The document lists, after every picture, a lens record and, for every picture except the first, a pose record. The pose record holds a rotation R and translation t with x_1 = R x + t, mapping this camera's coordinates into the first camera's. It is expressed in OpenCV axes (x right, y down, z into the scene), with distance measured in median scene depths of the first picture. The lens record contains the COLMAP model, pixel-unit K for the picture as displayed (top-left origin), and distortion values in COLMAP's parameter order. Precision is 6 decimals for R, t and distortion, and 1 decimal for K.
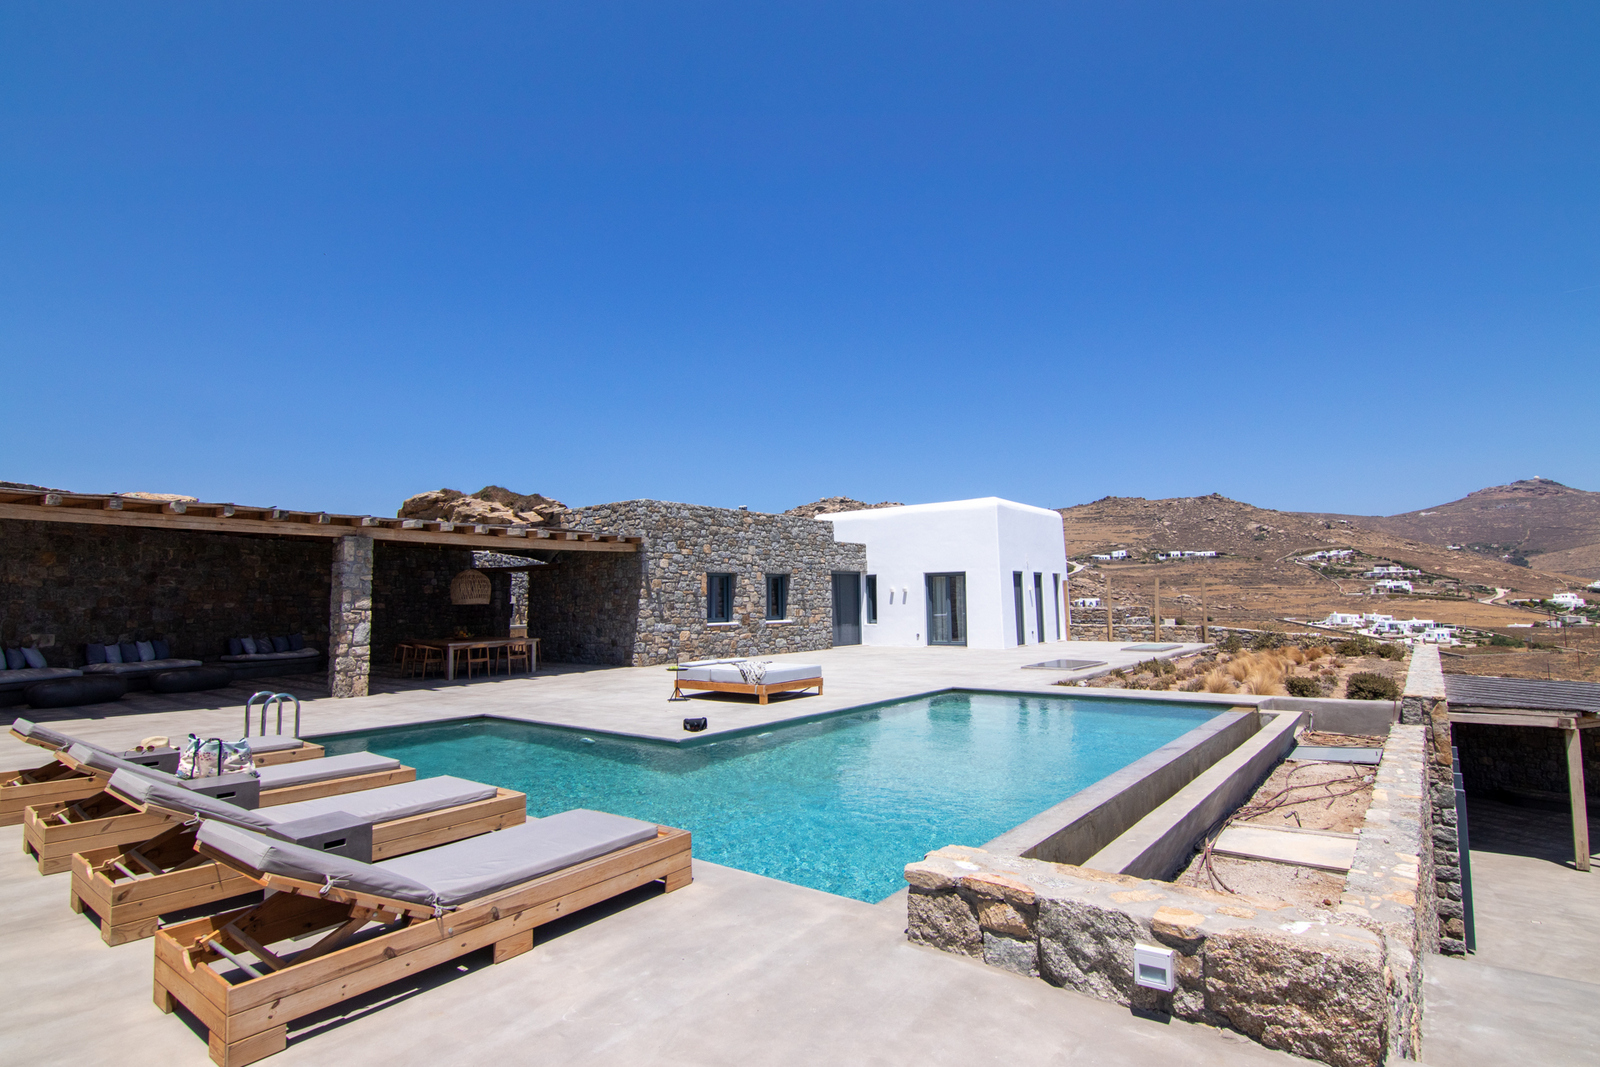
lens RADIAL K [[807.1, 0, 800.0], [0, 807.1, 533.5], [0, 0, 1]] dist [0.005561, -0.019988]
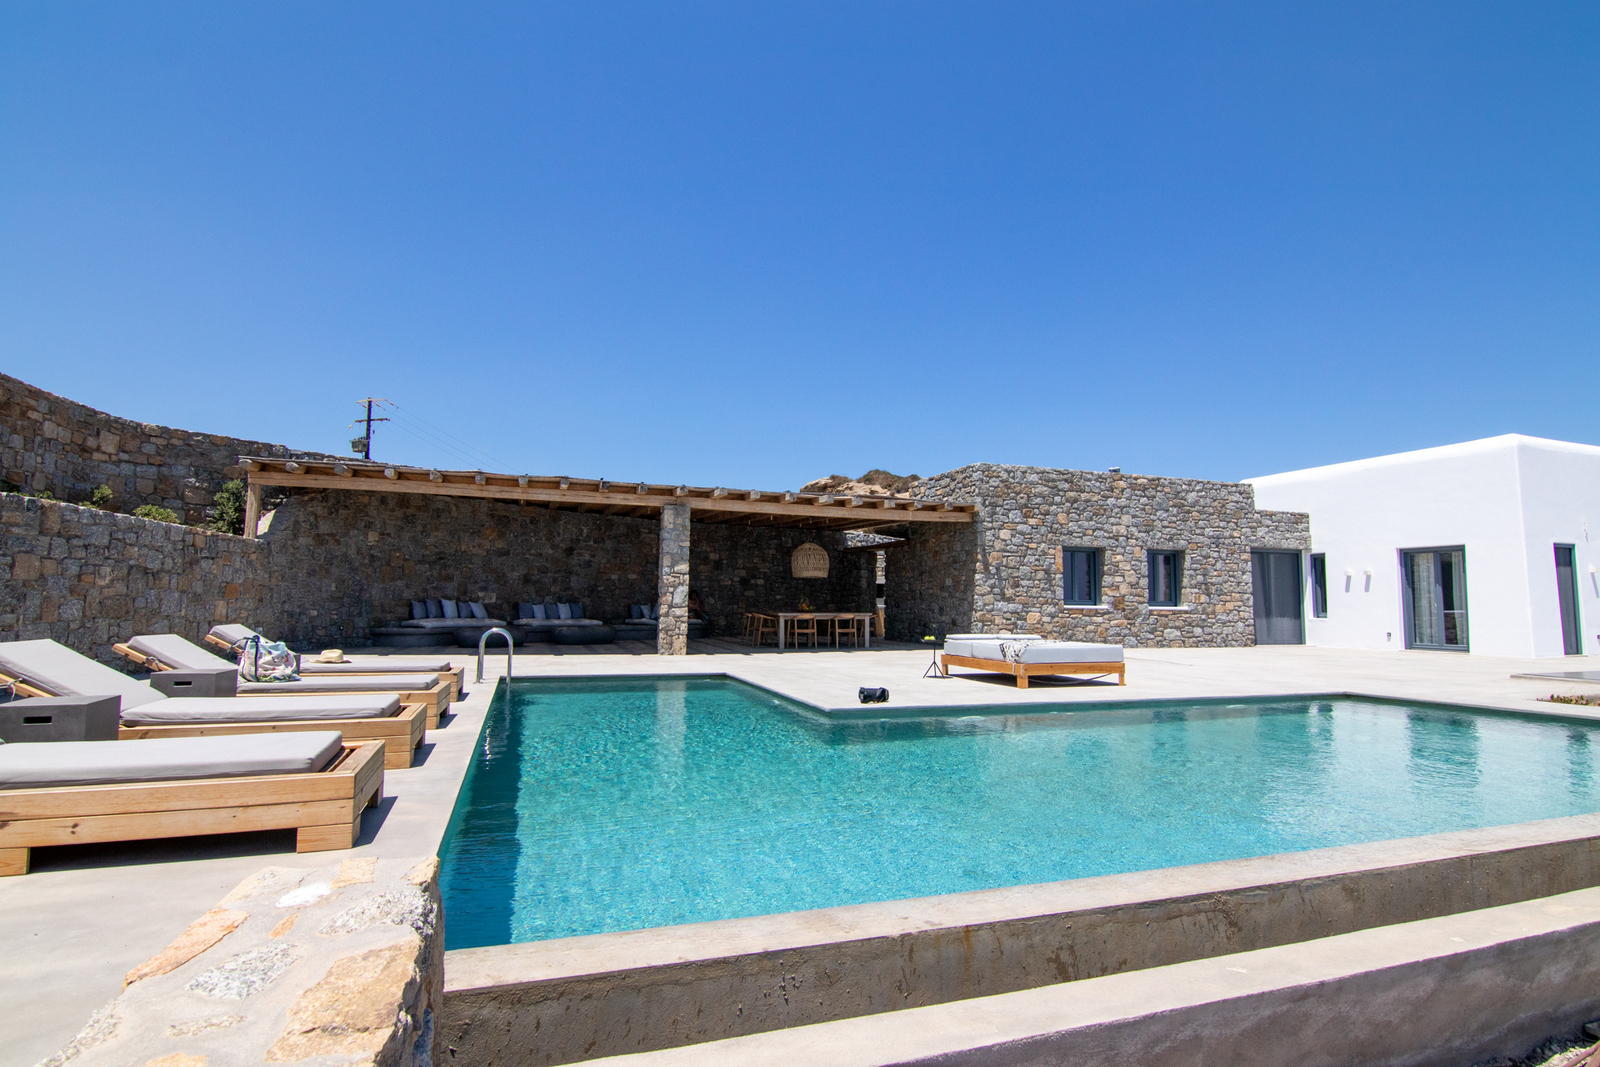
lens RADIAL K [[807.1, 0, 800.0], [0, 807.1, 533.5], [0, 0, 1]] dist [0.005561, -0.019988]
pose [[0.840759, -0.022373, -0.540947, 0.118574], [0.021415, 0.999738, -0.008065, 0.037397], [0.540986, -0.004804, 0.841018, 0.132676]]
